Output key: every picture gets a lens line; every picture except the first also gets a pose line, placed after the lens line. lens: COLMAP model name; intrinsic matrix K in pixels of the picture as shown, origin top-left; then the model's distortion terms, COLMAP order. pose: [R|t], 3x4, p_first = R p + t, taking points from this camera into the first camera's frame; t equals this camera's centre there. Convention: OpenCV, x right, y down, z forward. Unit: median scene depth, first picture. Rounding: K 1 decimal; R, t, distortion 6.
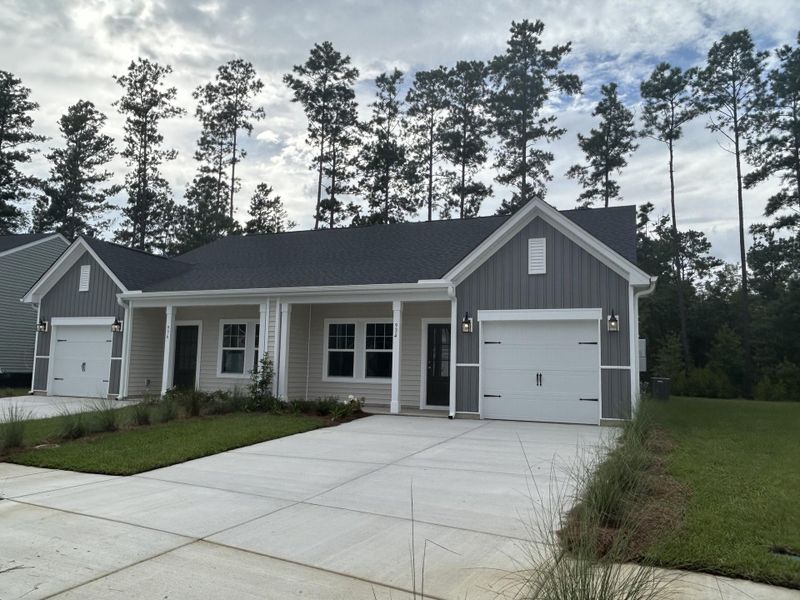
lens RADIAL K [[609.0, 0, 400.0], [0, 609.0, 300.0], [0, 0, 1]] dist [0.002376, -0.006880]
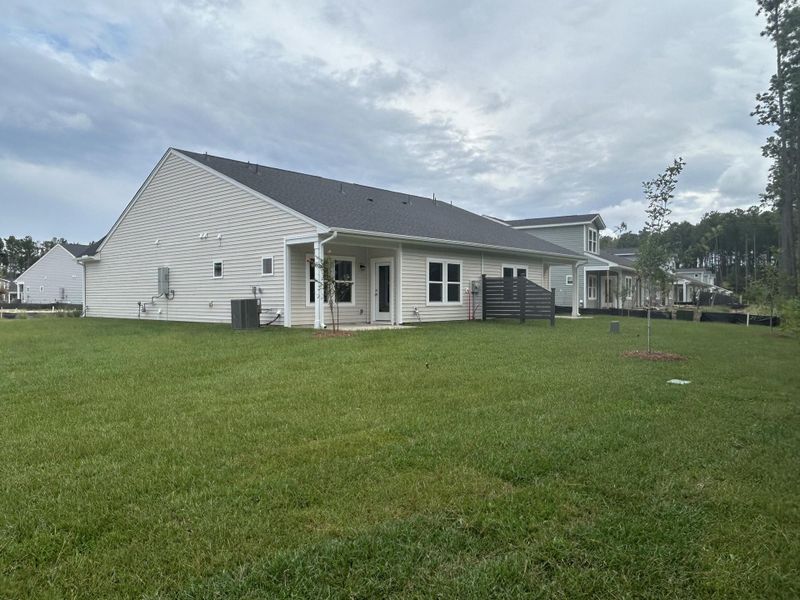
lens RADIAL K [[603.6, 0, 400.0], [0, 603.6, 300.0], [0, 0, 1]] dist [0.076858, -0.116918]
pose [[0.370833, -0.030475, 0.928200, -0.522215], [-0.093111, 0.993206, 0.069809, 0.012812], [-0.924020, -0.112312, 0.365475, 0.215479]]
